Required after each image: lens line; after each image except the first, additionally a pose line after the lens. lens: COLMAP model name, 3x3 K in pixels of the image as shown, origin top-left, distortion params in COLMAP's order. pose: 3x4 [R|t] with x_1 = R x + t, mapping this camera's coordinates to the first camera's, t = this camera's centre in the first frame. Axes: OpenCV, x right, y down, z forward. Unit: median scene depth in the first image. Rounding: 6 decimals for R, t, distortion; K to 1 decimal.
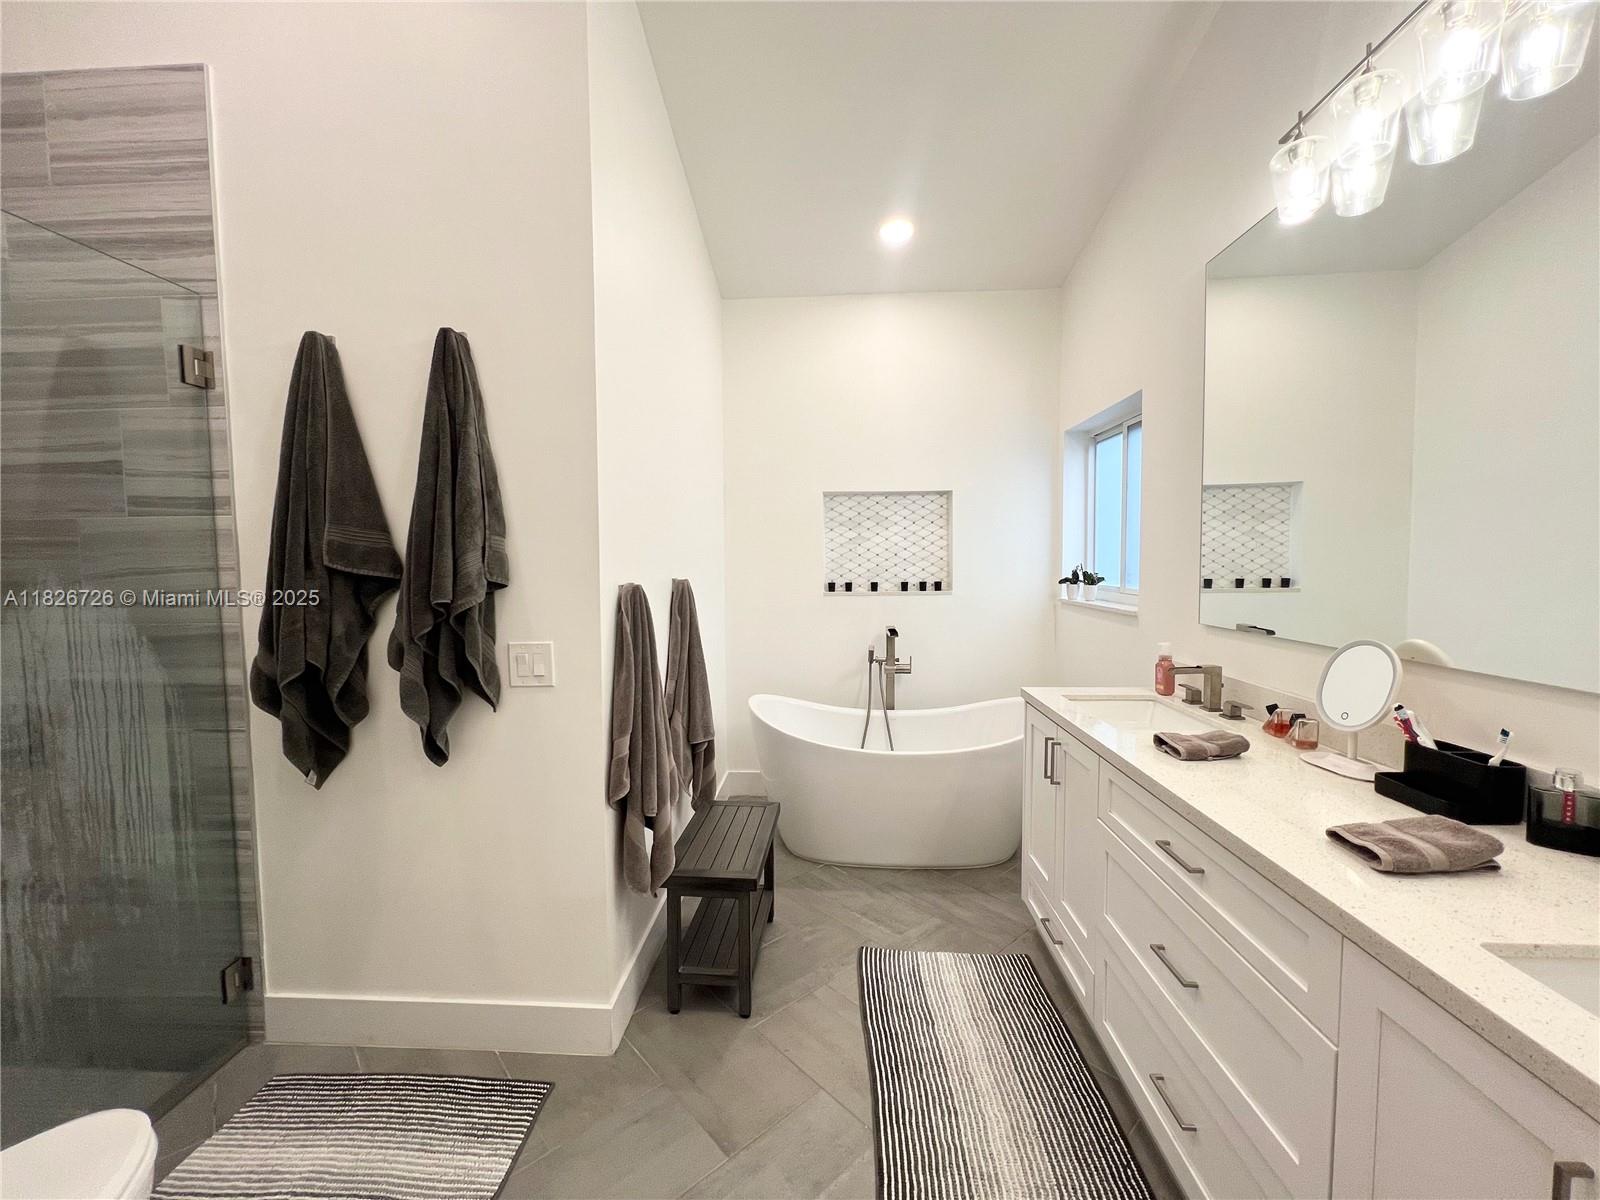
lens RADIAL K [[644.4, 0, 797.3], [0, 644.4, 602.1], [0, 0, 1]] dist [-0.001432, 0.000346]
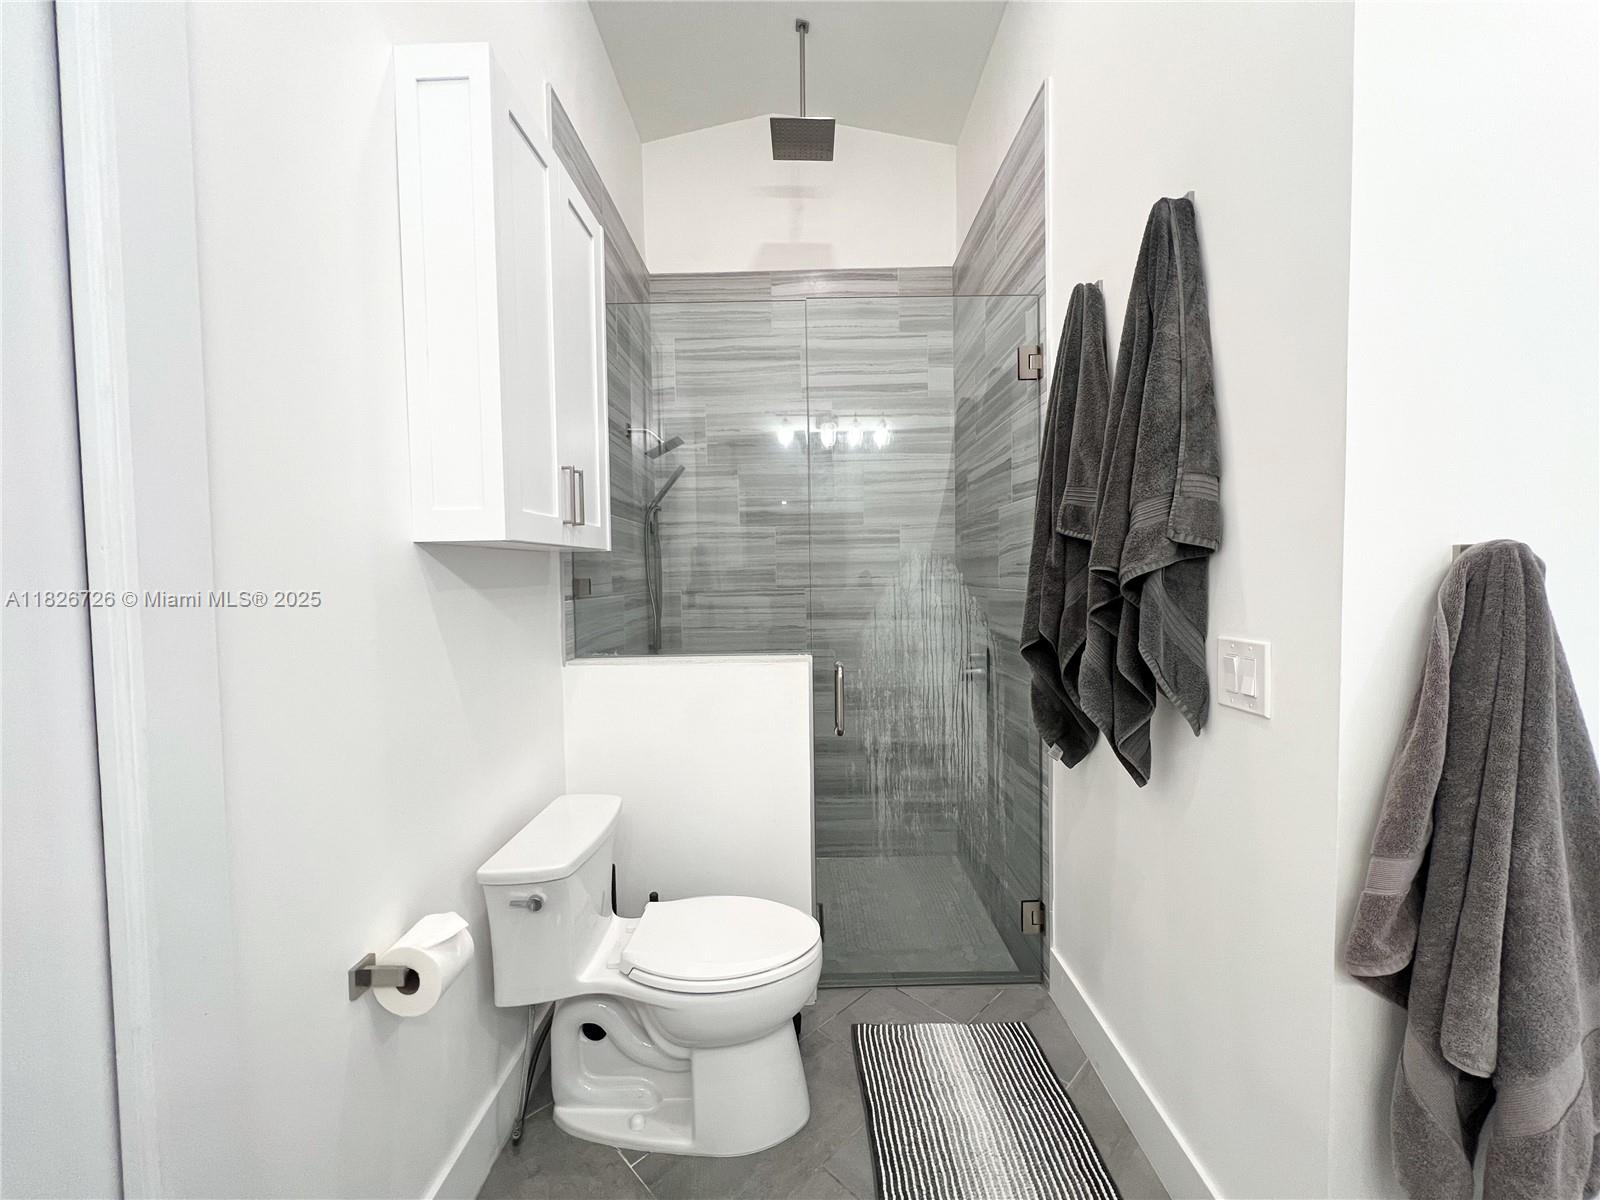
lens RADIAL K [[644.4, 0, 792.2], [0, 644.4, 594.9], [0, 0, 1]] dist [-0.001432, 0.000346]
pose [[0.050641, 0.041433, -0.997857, 0.193446], [-0.045418, 0.998201, 0.039142, 0.014910], [0.997684, 0.043339, 0.052432, 0.543333]]
